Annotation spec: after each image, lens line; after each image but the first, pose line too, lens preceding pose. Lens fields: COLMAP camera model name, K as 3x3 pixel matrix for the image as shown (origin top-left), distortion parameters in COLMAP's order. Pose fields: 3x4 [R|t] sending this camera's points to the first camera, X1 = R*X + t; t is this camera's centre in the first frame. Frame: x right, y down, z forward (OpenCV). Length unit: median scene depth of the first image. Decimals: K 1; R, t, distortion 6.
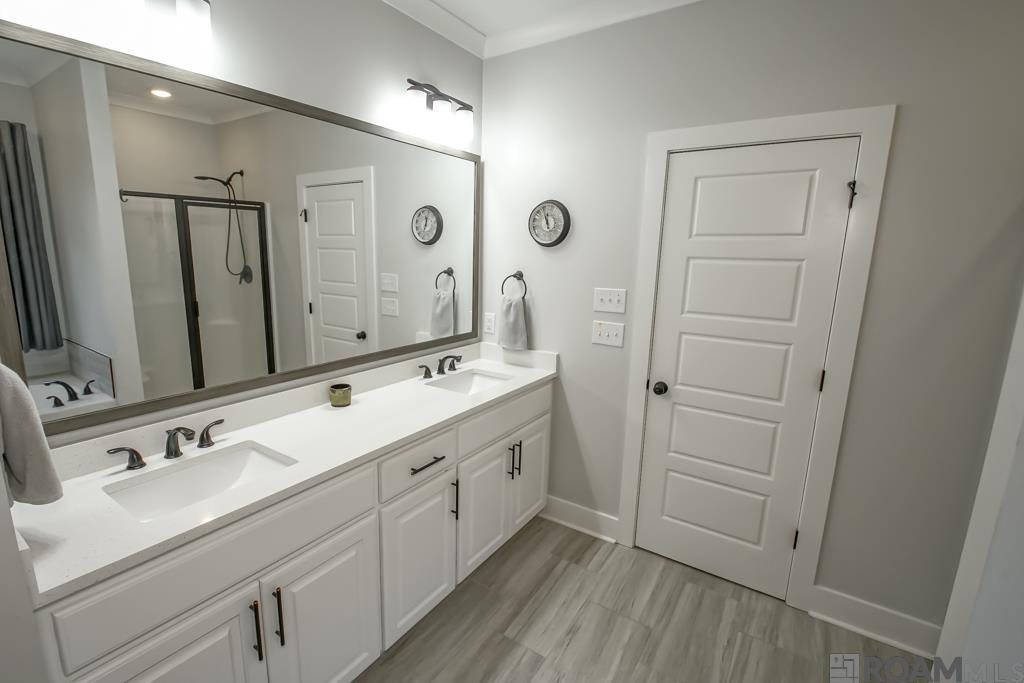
lens RADIAL K [[464.1, 0, 465.9], [0, 464.1, 340.0], [0, 0, 1]] dist [-0.002008, -0.000636]
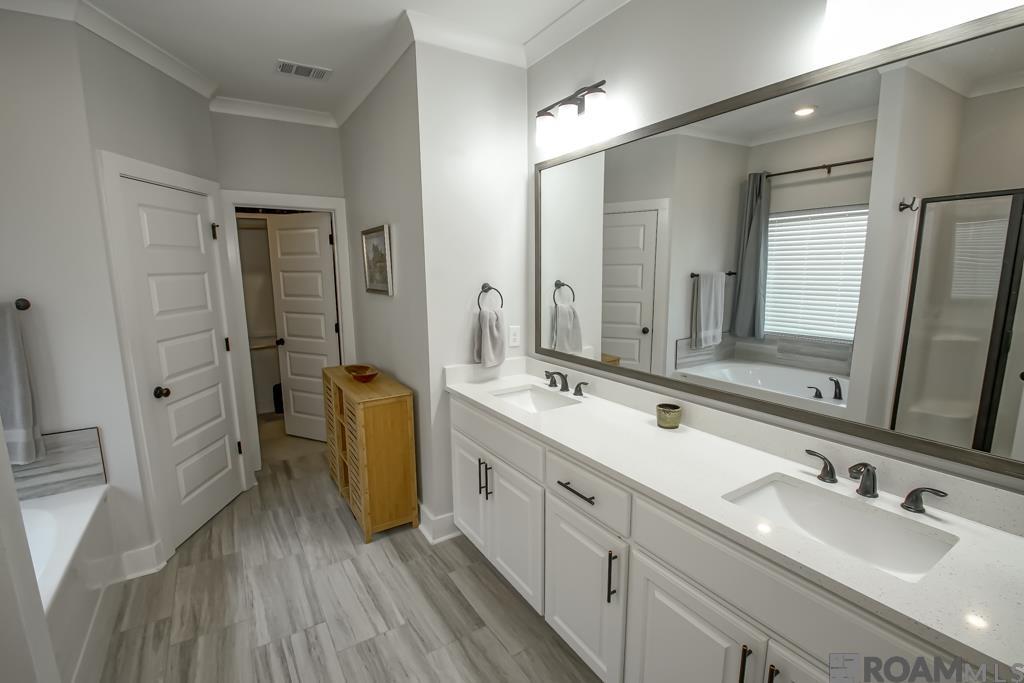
lens RADIAL K [[466.0, 0, 488.9], [0, 466.0, 347.4], [0, 0, 1]] dist [-0.001713, -0.000627]
pose [[-0.406678, 0.134495, -0.903617, 0.693758], [-0.153424, 0.965002, 0.212681, -0.160479], [0.900597, 0.225129, -0.371810, 0.975420]]
